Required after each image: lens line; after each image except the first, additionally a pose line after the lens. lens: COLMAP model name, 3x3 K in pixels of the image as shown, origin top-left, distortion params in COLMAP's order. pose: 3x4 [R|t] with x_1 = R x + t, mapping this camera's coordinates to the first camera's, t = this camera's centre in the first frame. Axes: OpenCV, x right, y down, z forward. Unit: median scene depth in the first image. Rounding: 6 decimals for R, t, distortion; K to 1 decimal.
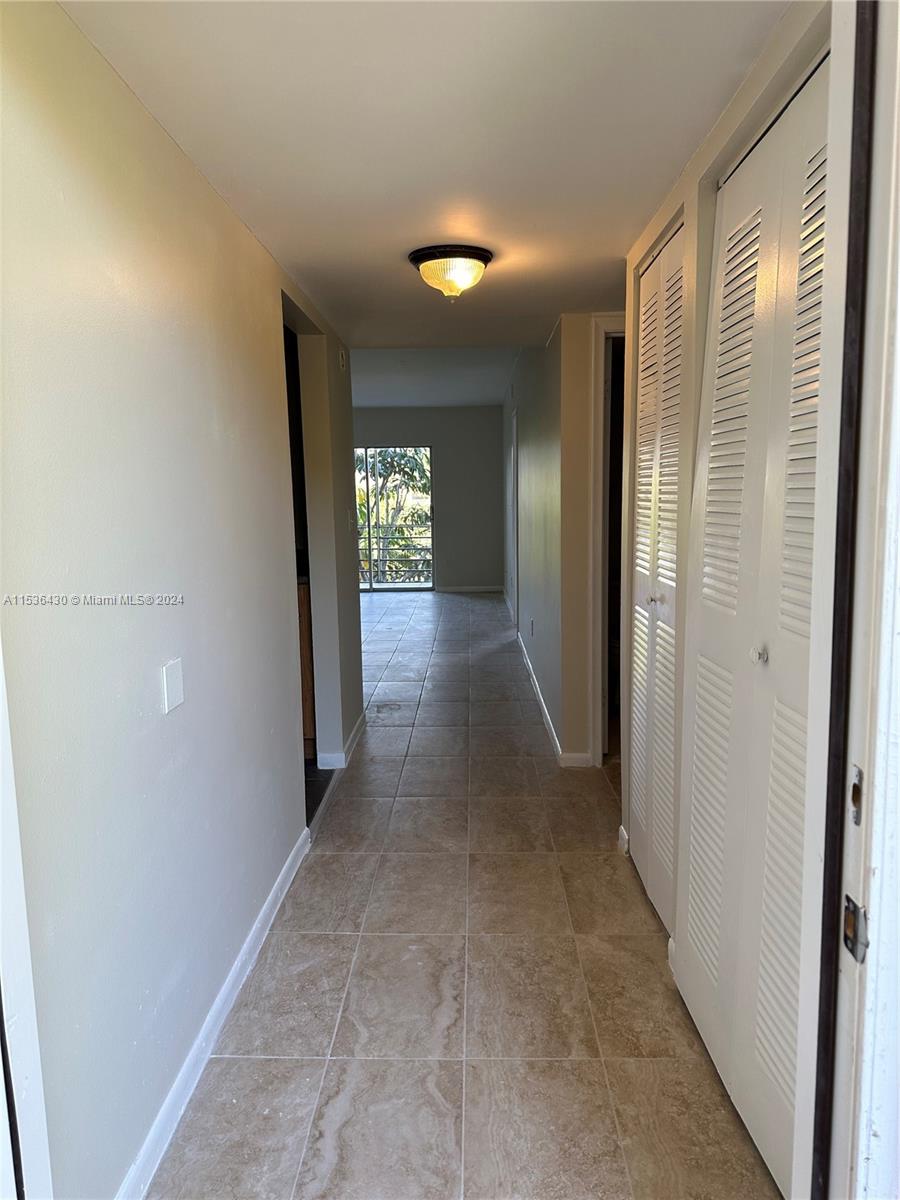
lens RADIAL K [[838.2, 0, 457.1], [0, 838.2, 608.2], [0, 0, 1]] dist [0.149264, -0.247405]
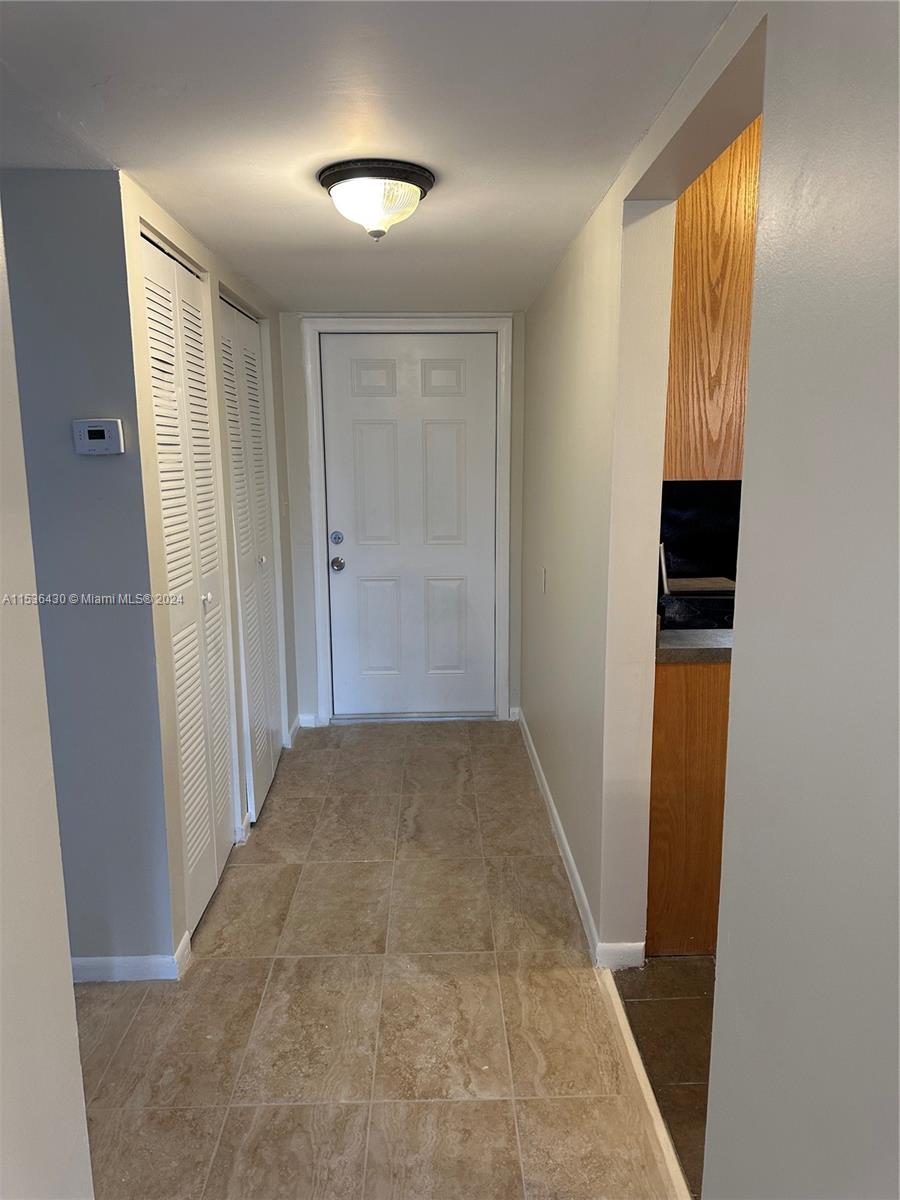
lens RADIAL K [[838.2, 0, 457.1], [0, 838.2, 608.2], [0, 0, 1]] dist [0.149264, -0.247405]
pose [[-0.998582, 0.033442, -0.041432, -0.040312], [0.018773, 0.949314, 0.313769, -0.335214], [0.049825, 0.312546, -0.948595, 2.083476]]
